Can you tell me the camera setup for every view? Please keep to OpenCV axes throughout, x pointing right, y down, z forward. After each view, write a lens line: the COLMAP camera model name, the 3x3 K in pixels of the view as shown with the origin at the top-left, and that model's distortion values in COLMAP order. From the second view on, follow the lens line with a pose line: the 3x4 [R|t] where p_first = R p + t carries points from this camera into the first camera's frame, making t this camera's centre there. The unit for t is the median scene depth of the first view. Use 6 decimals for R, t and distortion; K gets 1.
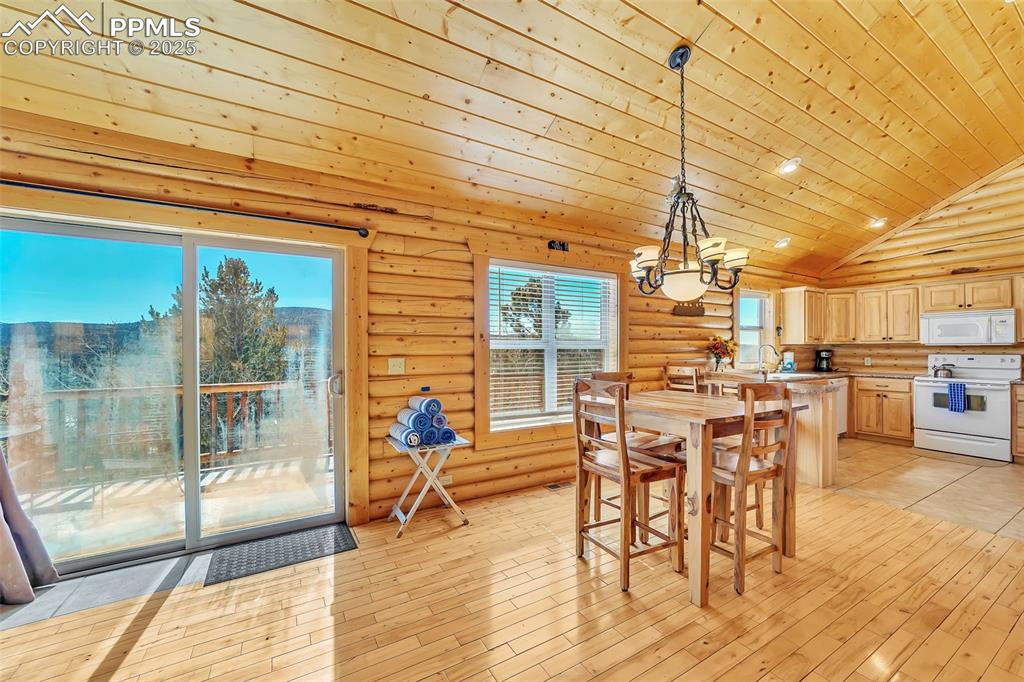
lens RADIAL K [[401.4, 0, 510.1], [0, 401.4, 347.4], [0, 0, 1]] dist [-0.017259, 0.007170]
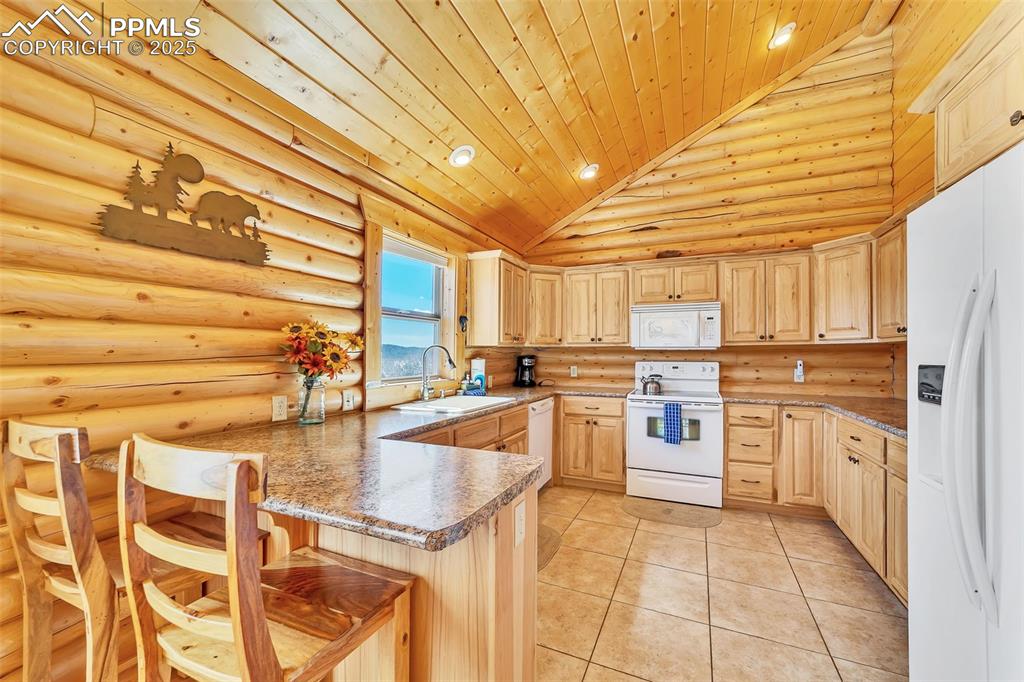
lens RADIAL K [[401.4, 0, 514.8], [0, 401.4, 353.6], [0, 0, 1]] dist [-0.017259, 0.007170]
pose [[0.815600, 0.004218, 0.578601, 0.433235], [-0.005368, 0.999986, 0.000277, 0.003304], [-0.578592, -0.003332, 0.815610, 0.521036]]
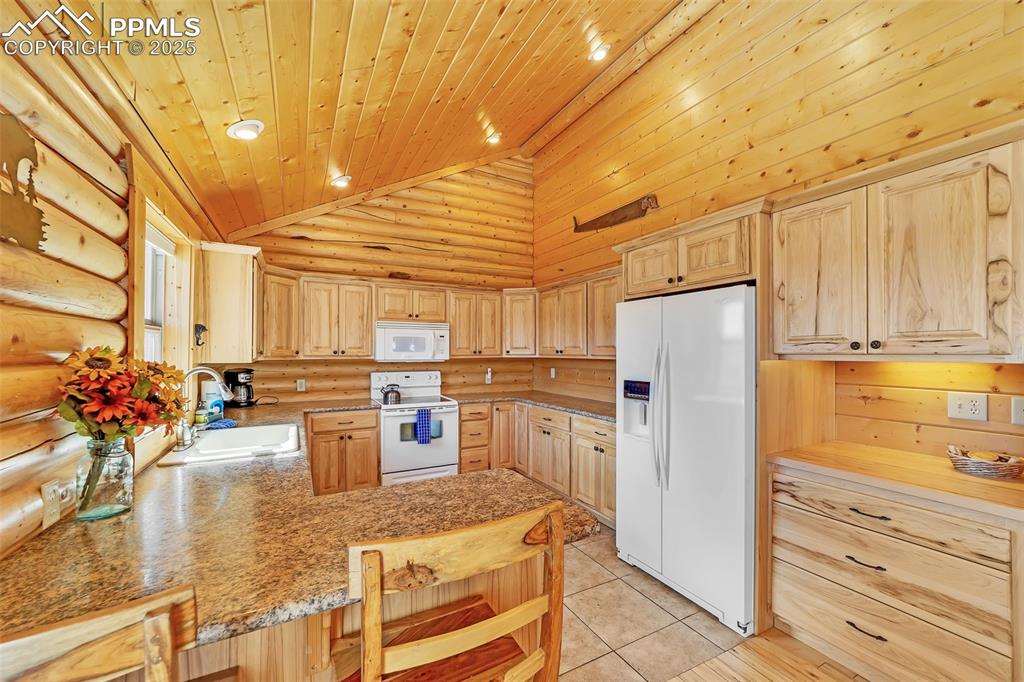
lens RADIAL K [[401.4, 0, 513.9], [0, 401.4, 353.5], [0, 0, 1]] dist [-0.017259, 0.007170]
pose [[0.036417, -0.002453, 0.999334, 0.269152], [-0.005273, 0.999983, 0.002647, -0.025110], [-0.999323, -0.005366, 0.036403, 0.700222]]
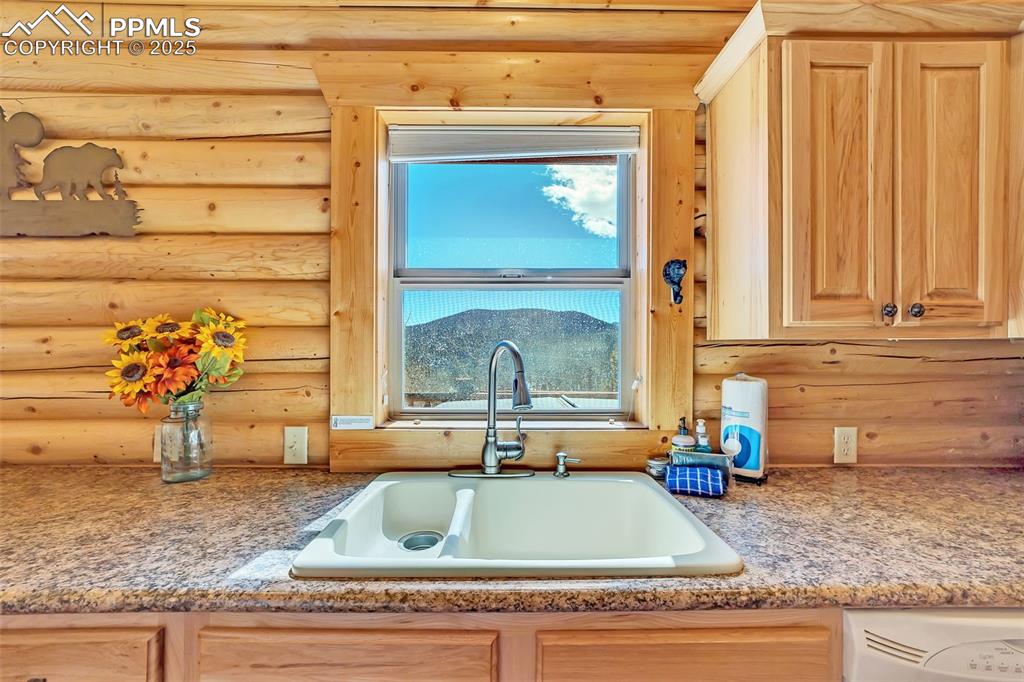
lens RADIAL K [[401.4, 0, 514.8], [0, 401.4, 345.6], [0, 0, 1]] dist [-0.017259, 0.007170]
pose [[0.867944, 0.004232, -0.496644, 0.779982], [-0.002239, 0.999987, 0.004607, -0.006981], [0.496657, -0.002887, 0.867942, 0.845720]]
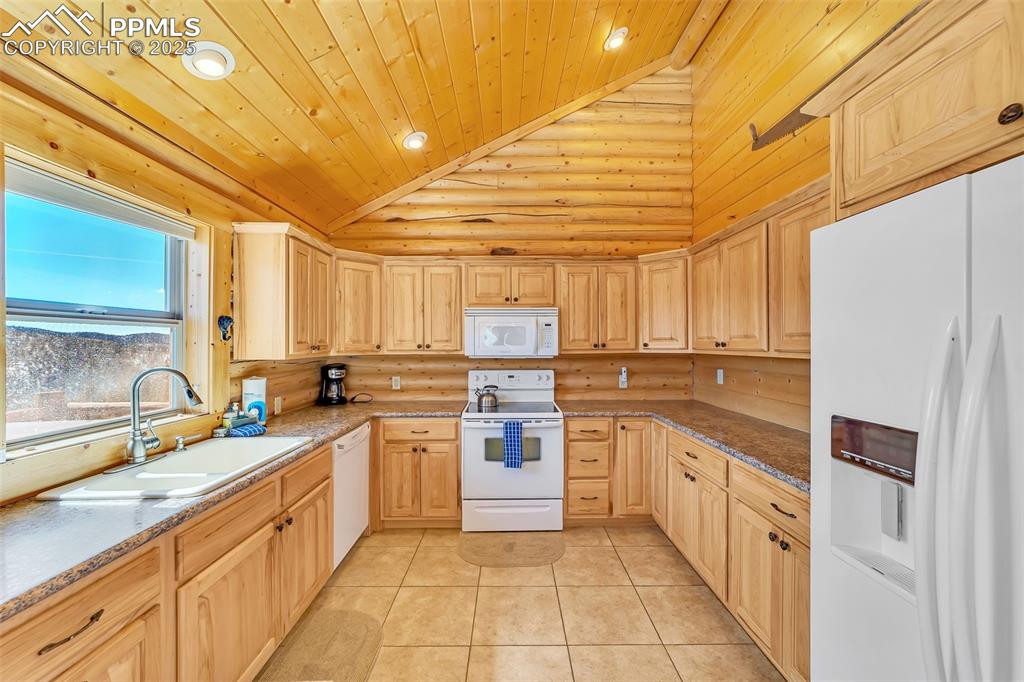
lens RADIAL K [[394.3, 0, 513.8], [0, 394.3, 346.6], [0, 0, 1]] dist [-0.015037, 0.004733]
pose [[0.492069, -0.004966, 0.870542, 0.527268], [-0.000886, 0.999980, 0.006205, -0.027338], [-0.870556, -0.003824, 0.492055, 0.622296]]
